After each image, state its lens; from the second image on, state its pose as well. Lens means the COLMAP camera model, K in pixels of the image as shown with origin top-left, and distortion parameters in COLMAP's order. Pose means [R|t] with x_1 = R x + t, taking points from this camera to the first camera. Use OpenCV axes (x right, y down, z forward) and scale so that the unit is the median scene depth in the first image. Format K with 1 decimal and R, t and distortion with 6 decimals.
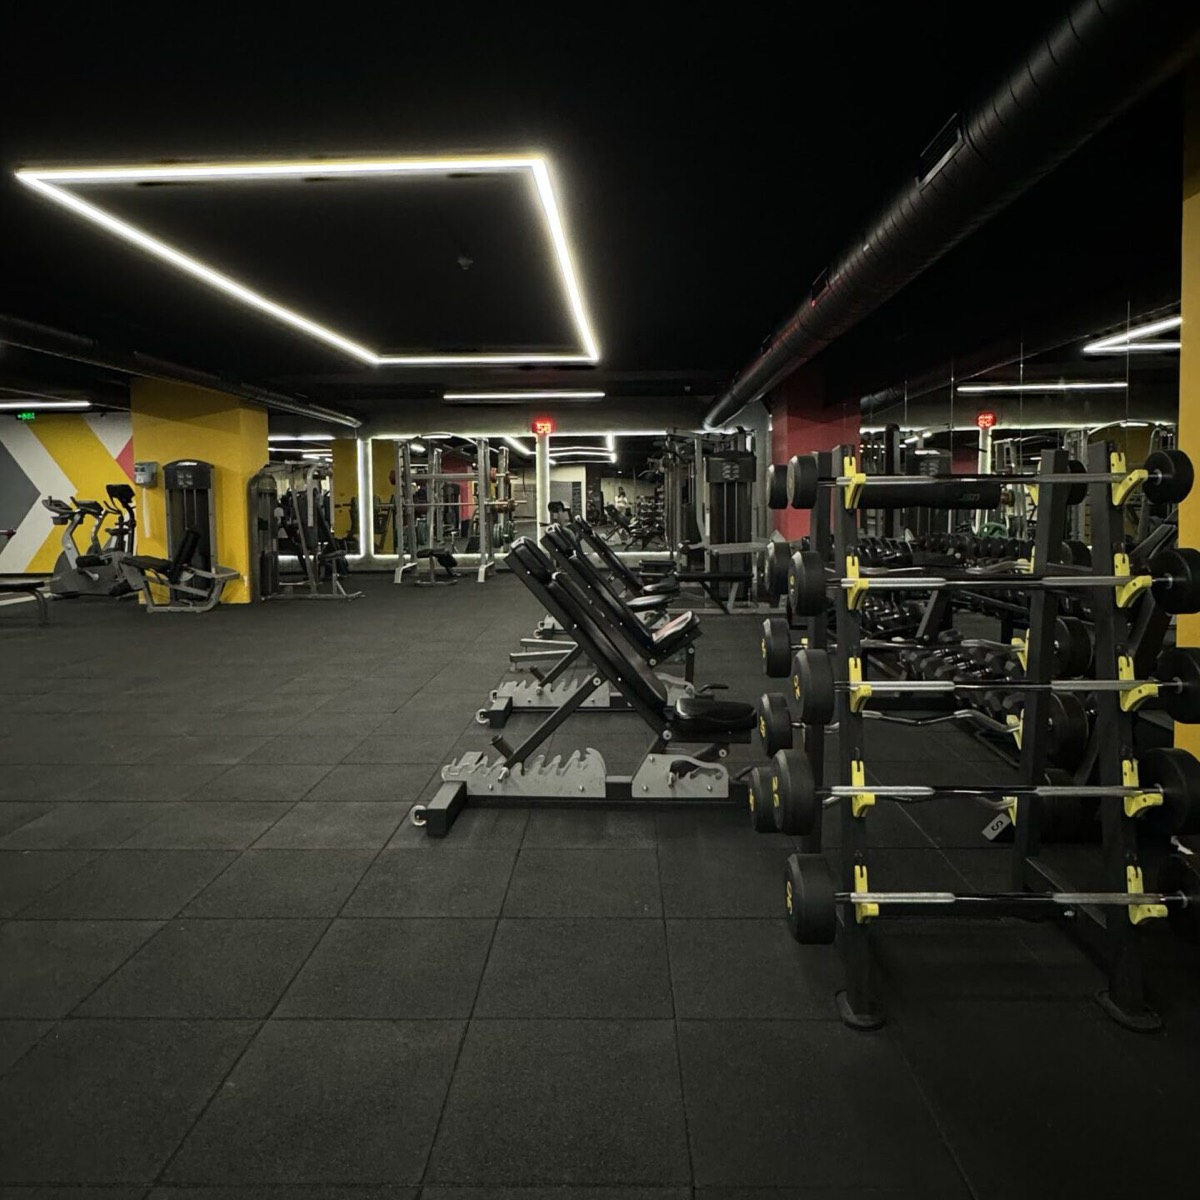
lens RADIAL K [[823.3, 0, 598.4], [0, 823.3, 544.7], [0, 0, 1]] dist [-0.019127, -0.003964]
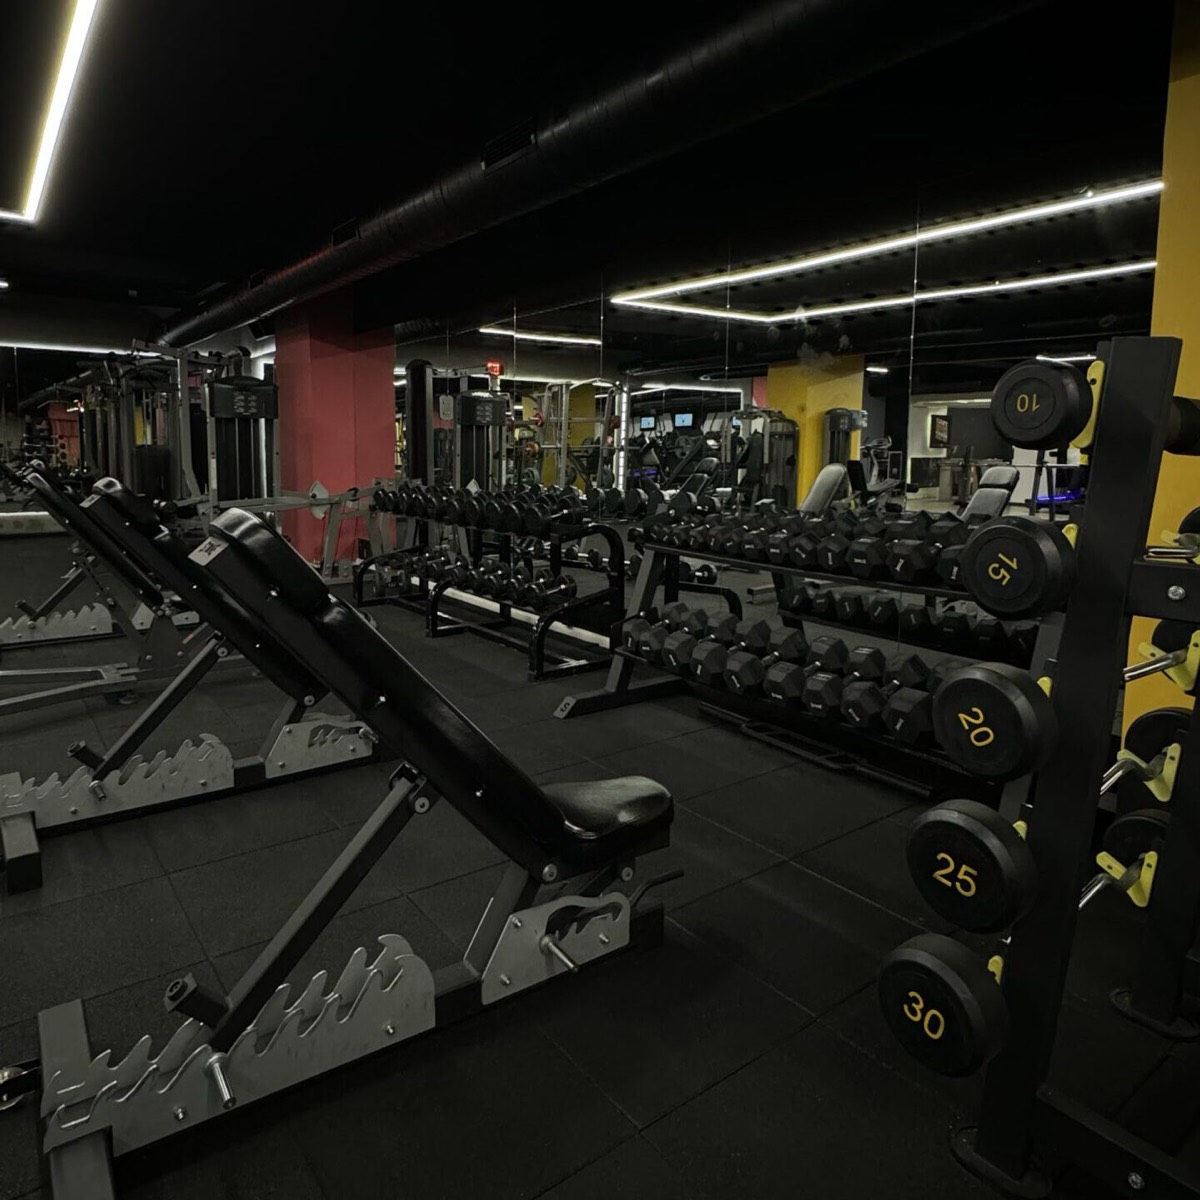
lens RADIAL K [[823.3, 0, 598.4], [0, 823.3, 544.7], [0, 0, 1]] dist [-0.019127, -0.003964]
pose [[0.769070, -0.050298, 0.637182, -0.076666], [0.010602, 0.997766, 0.065966, -0.005589], [-0.639076, -0.043977, 0.767885, 0.201653]]
